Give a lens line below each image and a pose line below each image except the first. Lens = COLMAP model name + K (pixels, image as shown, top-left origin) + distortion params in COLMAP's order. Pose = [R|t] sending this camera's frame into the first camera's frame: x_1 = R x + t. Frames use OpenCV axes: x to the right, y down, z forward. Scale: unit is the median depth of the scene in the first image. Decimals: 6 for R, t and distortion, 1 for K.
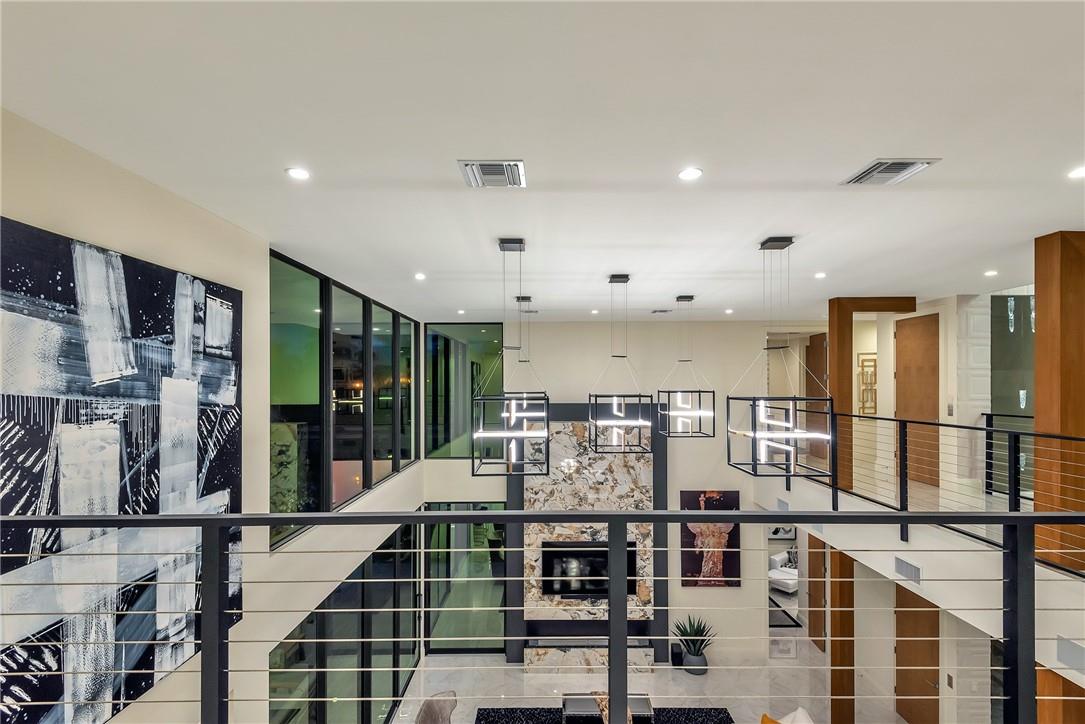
lens RADIAL K [[510.7, 0, 542.5], [0, 510.7, 362.0], [0, 0, 1]] dist [-0.002668, -0.000366]
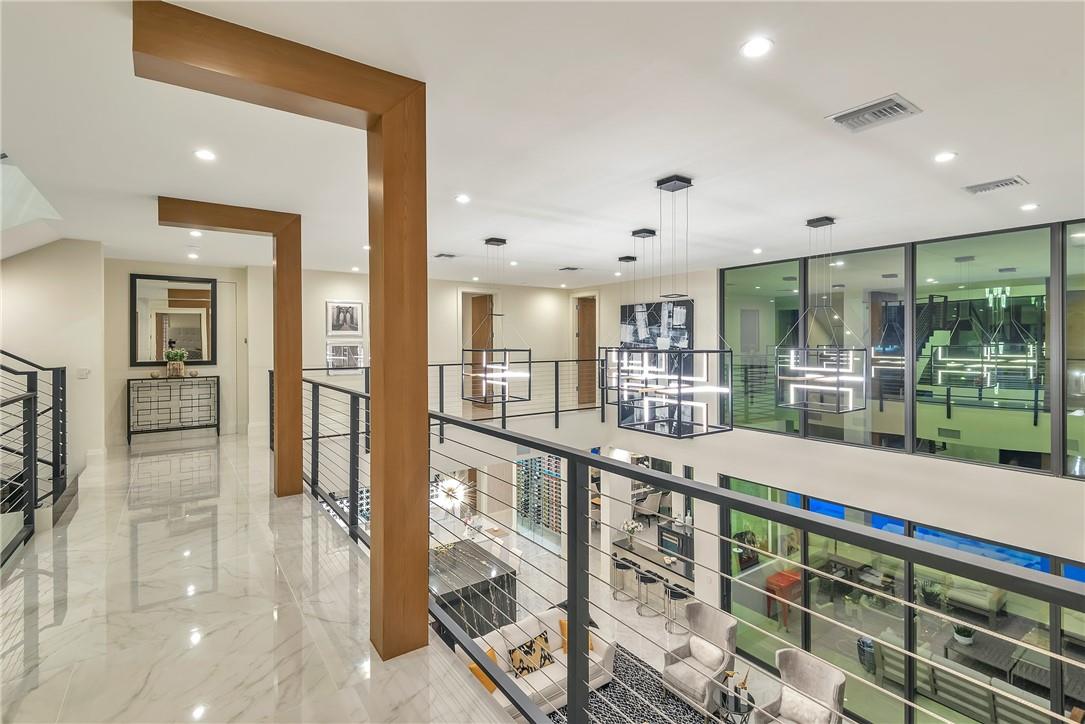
lens RADIAL K [[510.7, 0, 542.5], [0, 510.7, 362.0], [0, 0, 1]] dist [-0.002668, -0.000366]
pose [[-0.817694, 0.022247, -0.575223, 1.563543], [0.025572, 0.999670, 0.002312, 0.146828], [0.575085, -0.012819, -0.817994, 2.974103]]
